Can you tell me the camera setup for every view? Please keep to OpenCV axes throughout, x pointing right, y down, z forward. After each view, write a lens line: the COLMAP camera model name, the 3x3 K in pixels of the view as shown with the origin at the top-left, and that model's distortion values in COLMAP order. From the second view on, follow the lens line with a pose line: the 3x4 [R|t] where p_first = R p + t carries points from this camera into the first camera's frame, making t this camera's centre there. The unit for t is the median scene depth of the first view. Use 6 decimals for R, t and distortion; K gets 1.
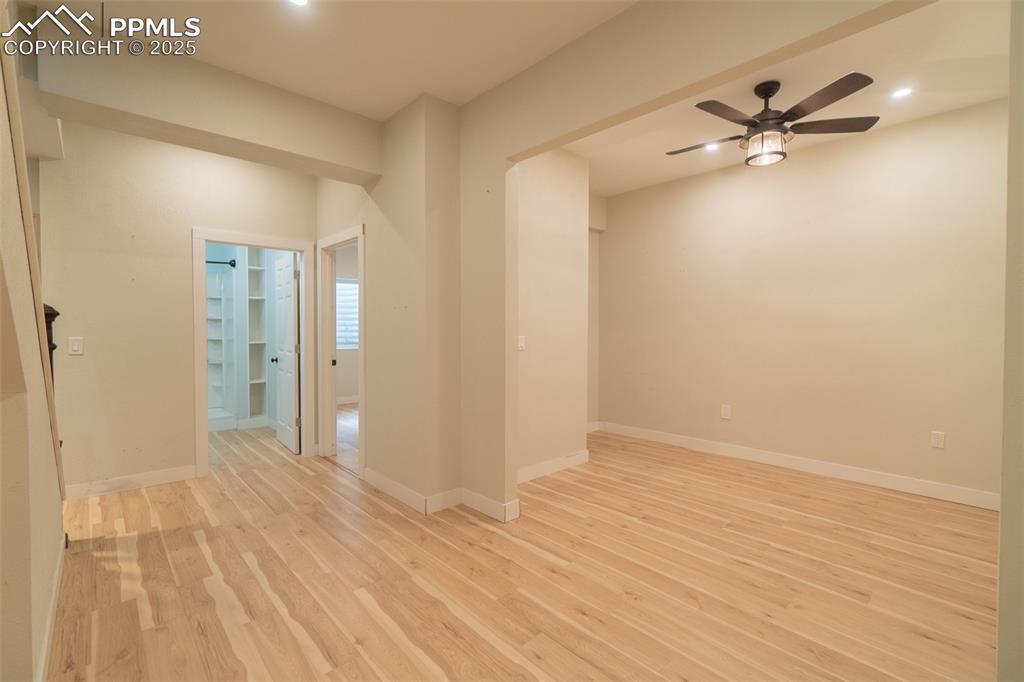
lens RADIAL K [[447.4, 0, 499.2], [0, 447.4, 331.0], [0, 0, 1]] dist [-0.007823, 0.000146]
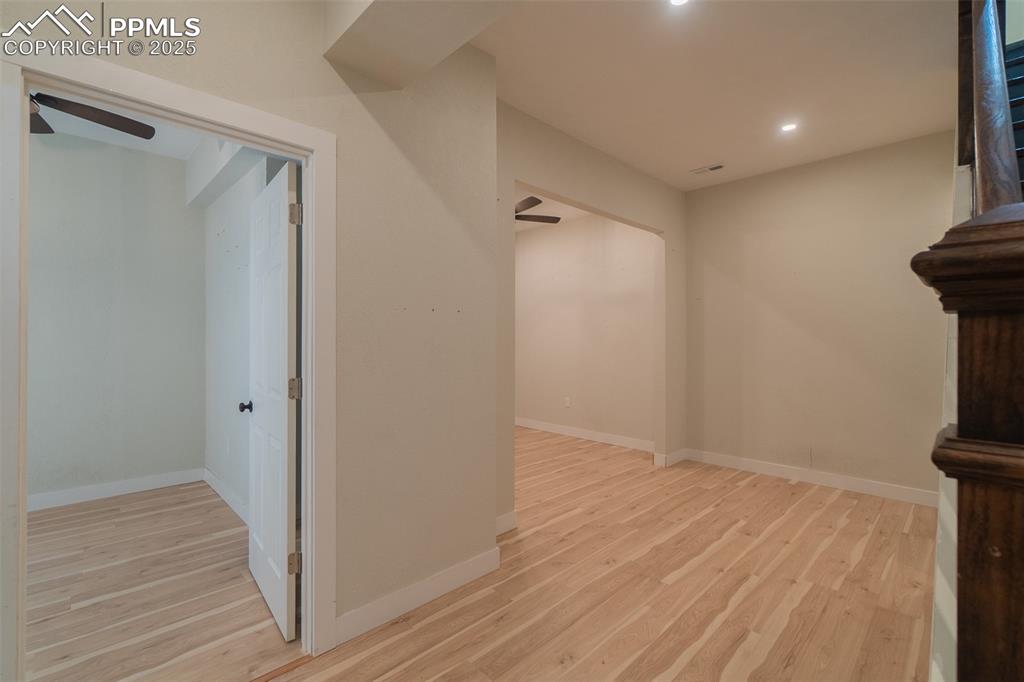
lens RADIAL K [[459.0, 0, 504.0], [0, 459.0, 337.3], [0, 0, 1]] dist [0.000775, 0.000563]
pose [[-0.035960, -0.000556, 0.999353, -1.384795], [0.005468, 0.999985, 0.000753, -0.019337], [-0.999338, 0.005492, -0.035956, 1.394533]]
